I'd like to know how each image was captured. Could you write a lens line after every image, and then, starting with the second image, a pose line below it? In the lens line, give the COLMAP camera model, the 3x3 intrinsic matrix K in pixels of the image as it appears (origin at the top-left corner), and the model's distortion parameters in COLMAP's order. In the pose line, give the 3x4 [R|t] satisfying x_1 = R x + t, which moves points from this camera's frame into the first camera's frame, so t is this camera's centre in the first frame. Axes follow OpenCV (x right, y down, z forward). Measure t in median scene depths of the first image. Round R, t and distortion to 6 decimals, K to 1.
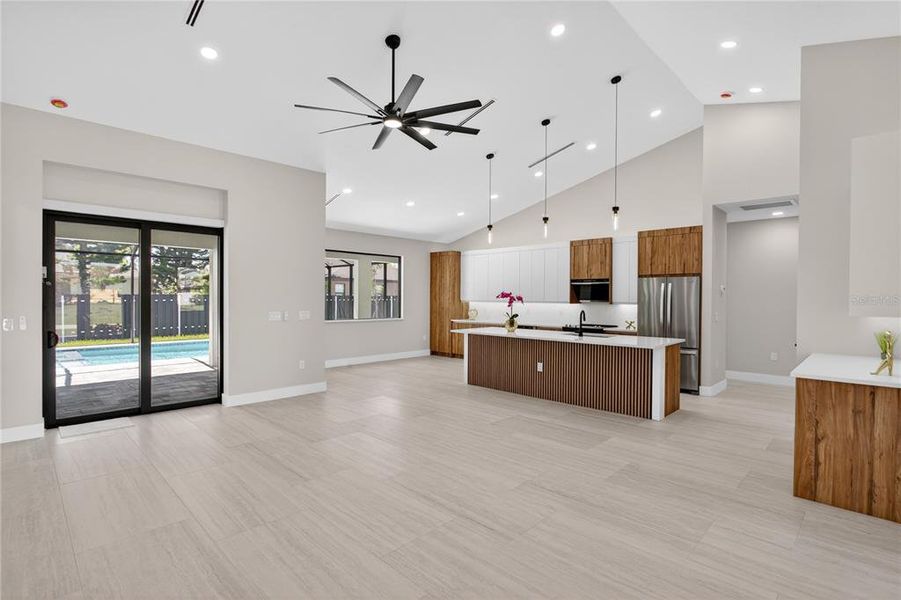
lens RADIAL K [[440.2, 0, 450.5], [0, 440.2, 300.0], [0, 0, 1]] dist [-0.002035, -0.000247]
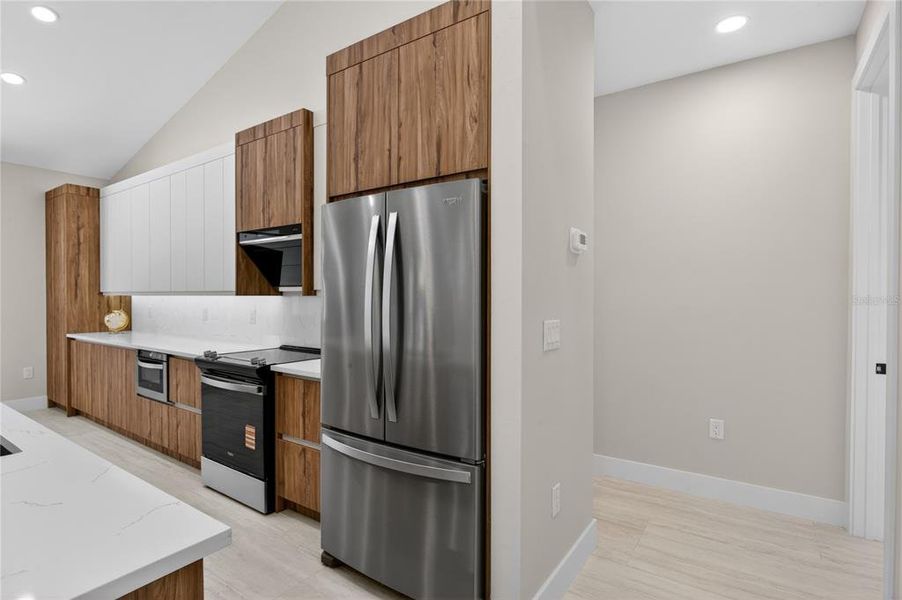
lens RADIAL K [[453.5, 0, 451.0], [0, 453.5, 300.0], [0, 0, 1]] dist [-0.000767, -0.000106]
pose [[0.985786, -0.007850, 0.167820, 0.464530], [0.007316, 0.999966, 0.003797, 0.014777], [-0.167844, -0.002515, 0.985810, 0.683158]]
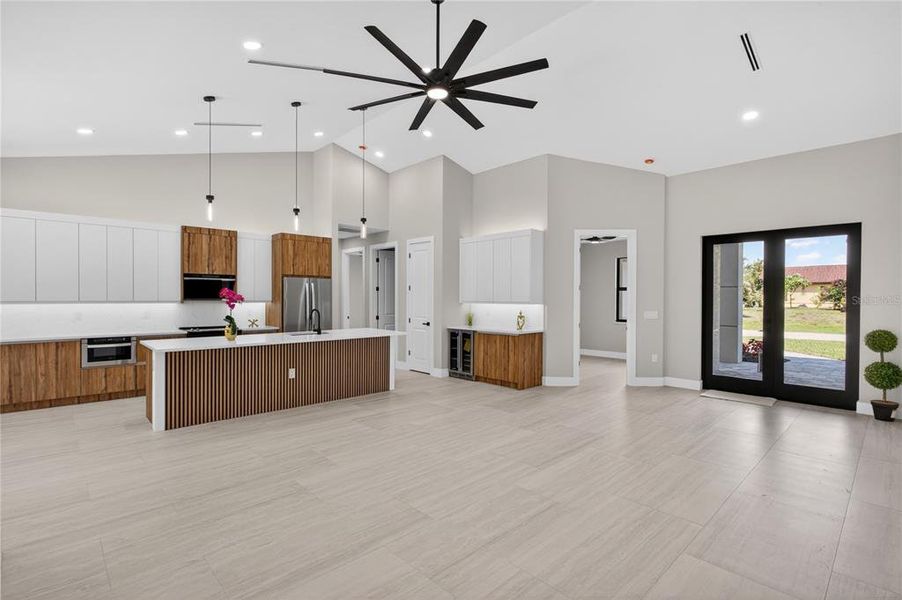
lens RADIAL K [[424.8, 0, 445.6], [0, 424.8, 299.8], [0, 0, 1]] dist [-0.000880, -0.000170]
pose [[0.035661, -0.012747, 0.999283, -0.582773], [0.000659, 0.999919, 0.012732, -0.008756], [-0.999364, 0.000204, 0.035667, 0.581541]]
